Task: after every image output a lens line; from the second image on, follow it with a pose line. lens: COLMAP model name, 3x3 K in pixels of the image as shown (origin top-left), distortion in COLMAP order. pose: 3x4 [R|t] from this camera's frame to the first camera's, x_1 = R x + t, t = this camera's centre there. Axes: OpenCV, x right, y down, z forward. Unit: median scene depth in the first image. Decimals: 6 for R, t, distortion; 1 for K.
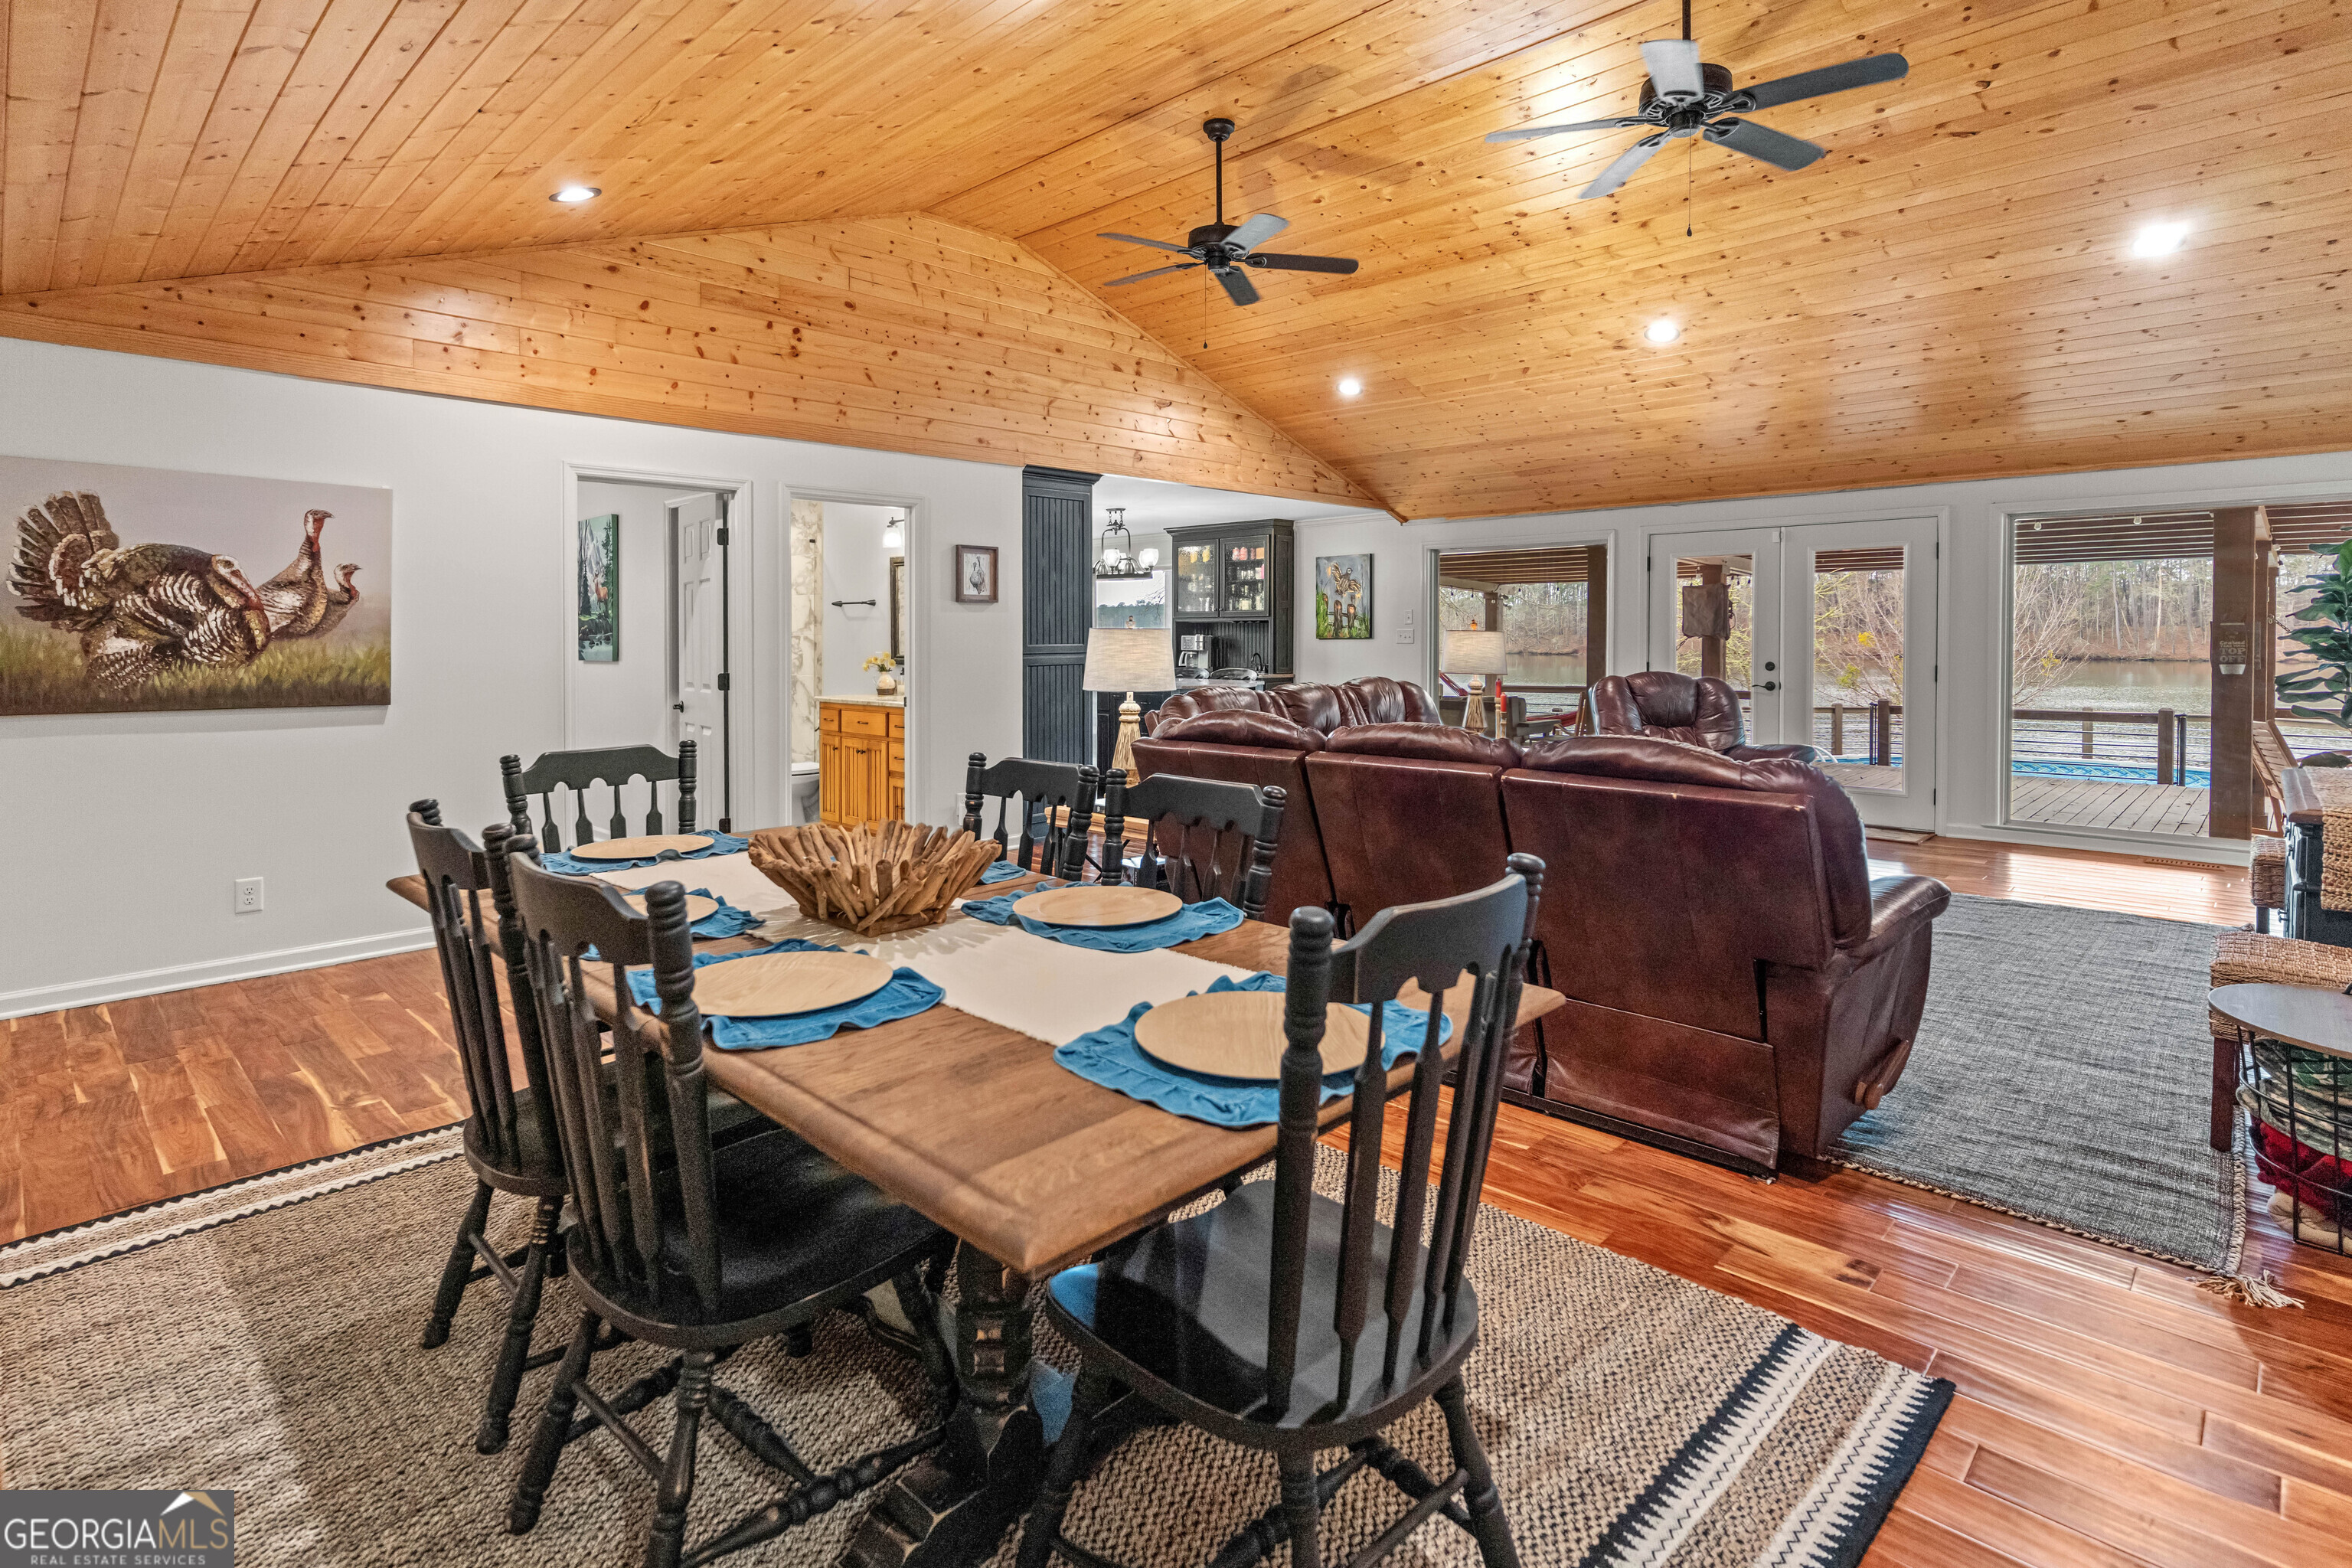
lens RADIAL K [[1158.0, 0, 1175.1], [0, 1158.0, 668.5], [0, 0, 1]] dist [0.000560, -0.000413]
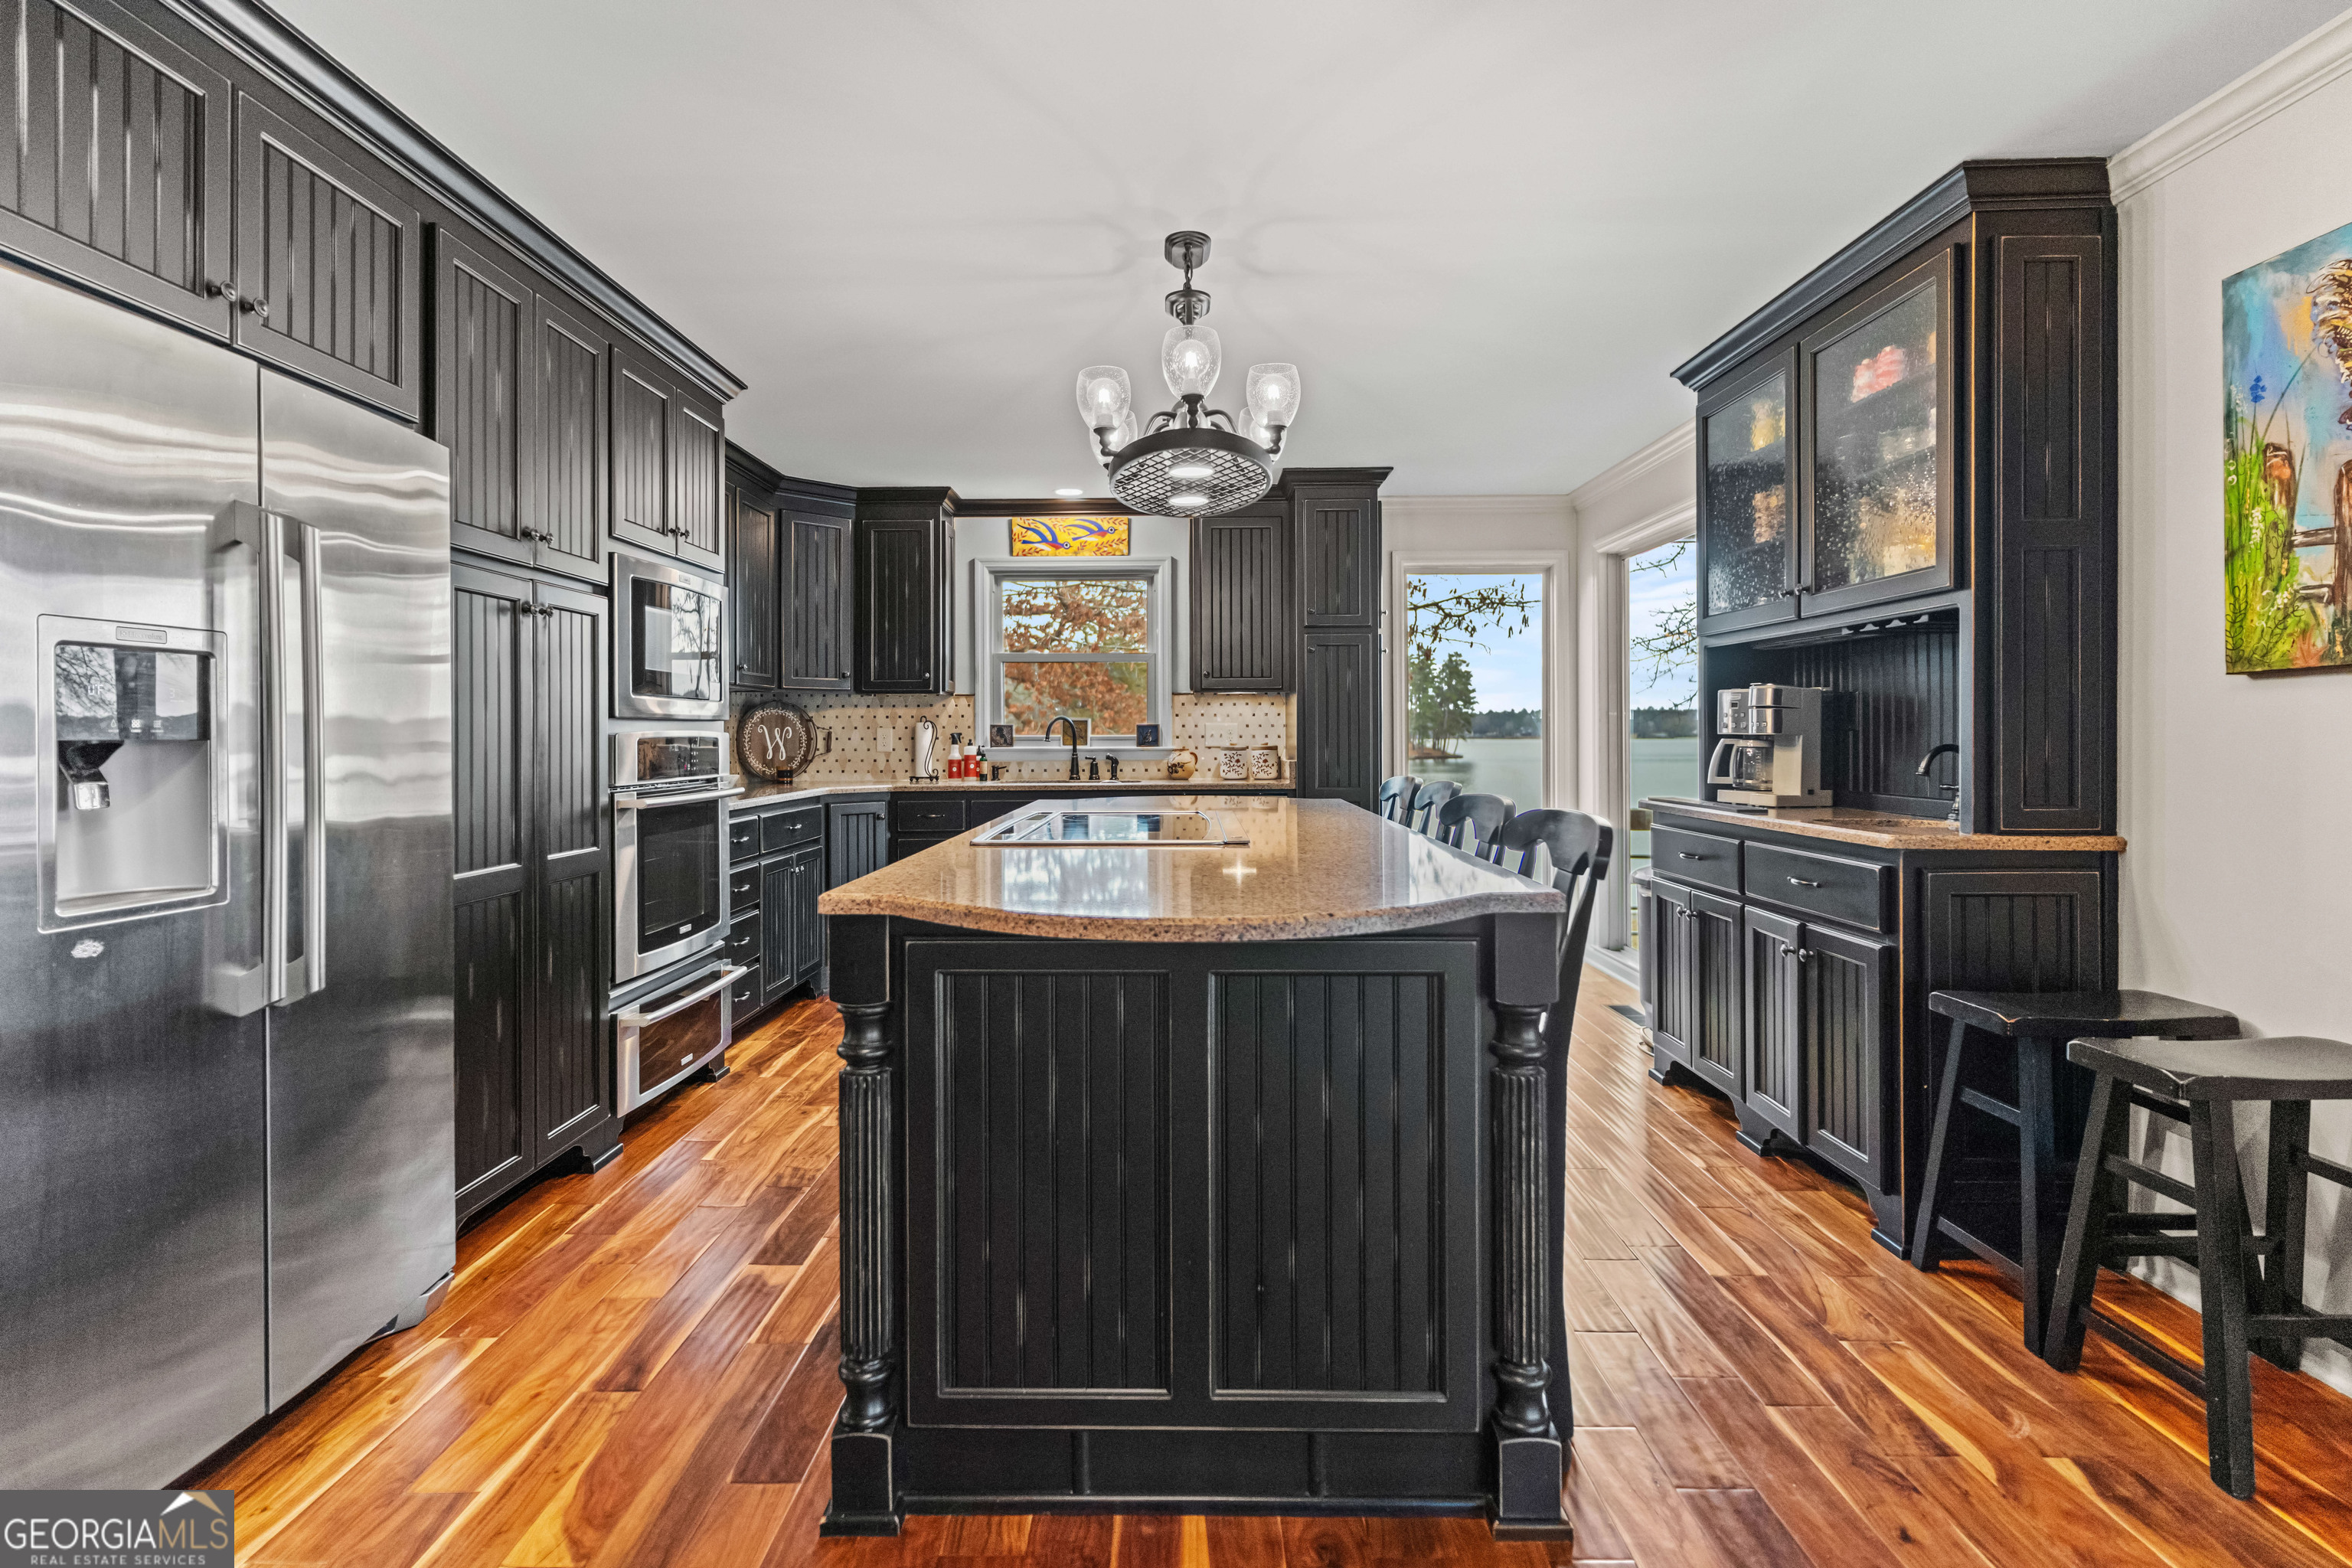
lens RADIAL K [[1137.9, 0, 1130.1], [0, 1137.9, 732.6], [0, 0, 1]] dist [-0.001245, -0.000759]
pose [[0.674068, -0.000447, -0.738669, 0.168158], [-0.020003, 0.999622, -0.018858, -0.009538], [0.738398, 0.027487, 0.673805, 0.869977]]
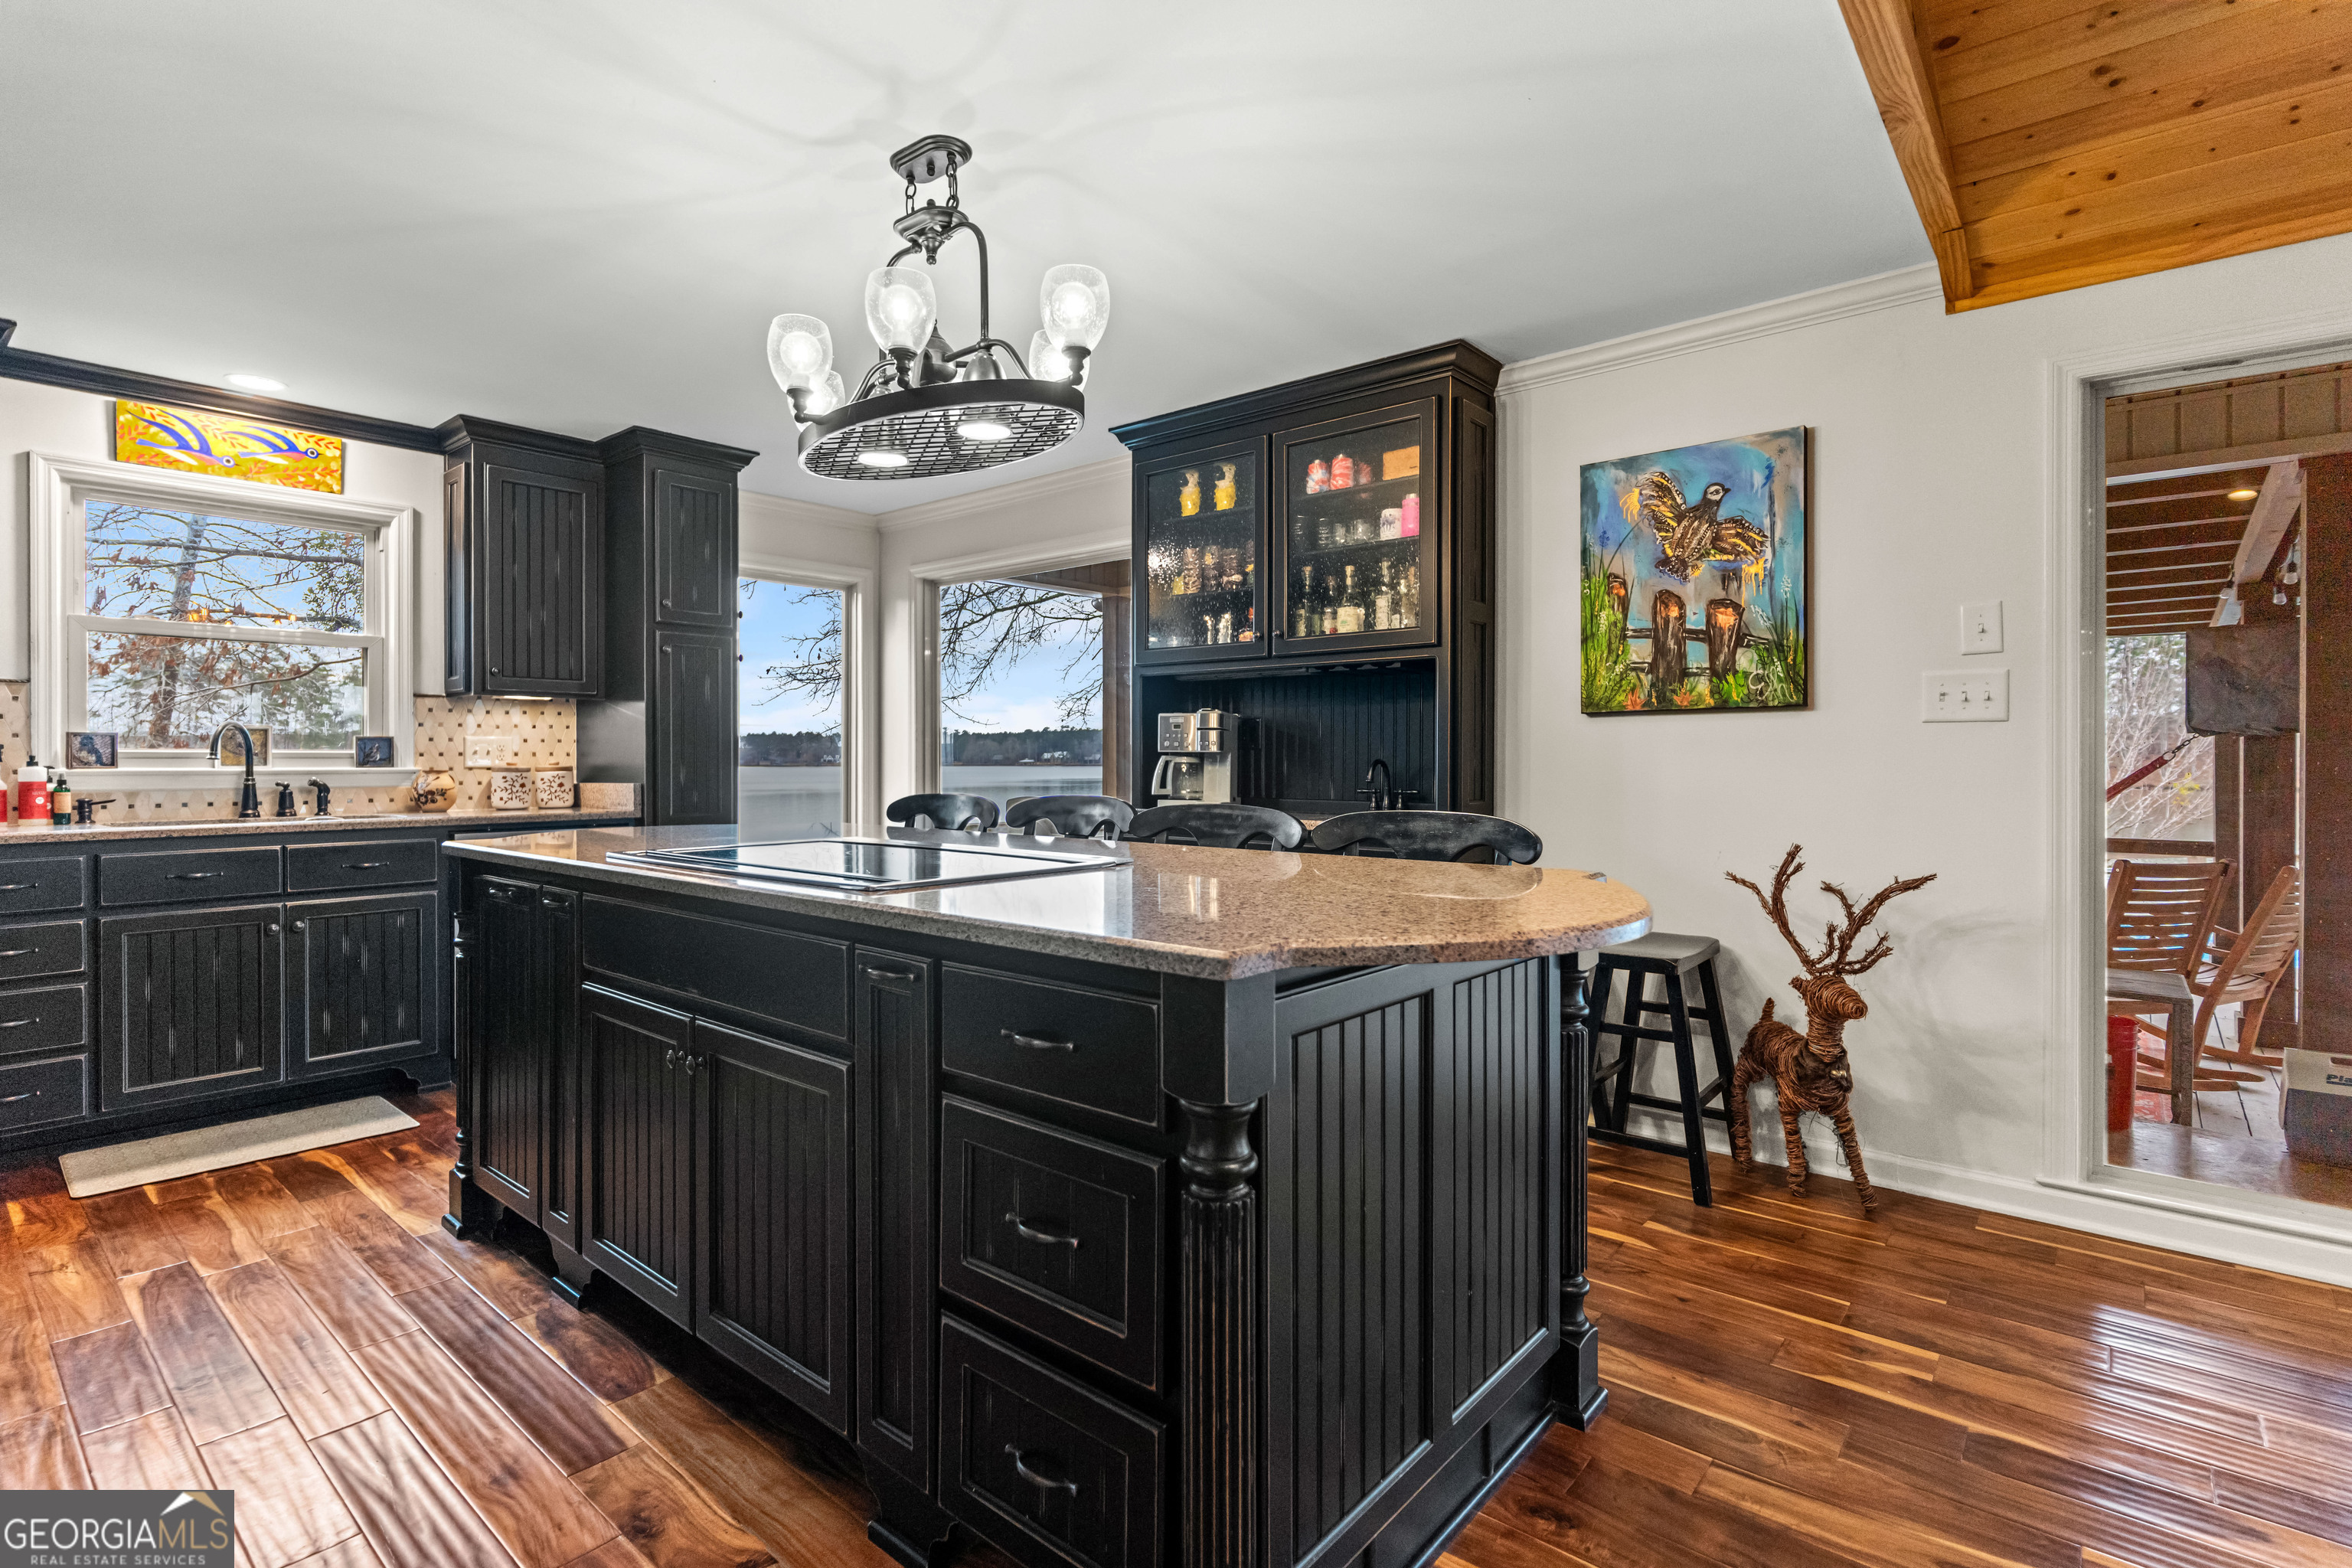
lens RADIAL K [[1137.0, 0, 1174.6], [0, 1137.0, 759.0], [0, 0, 1]] dist [0.002646, 0.000186]
pose [[0.997696, 0.003178, 0.067770, -0.017605], [-0.001282, 0.999607, -0.027994, -0.004669], [-0.067832, 0.027843, 0.997308, 0.828970]]
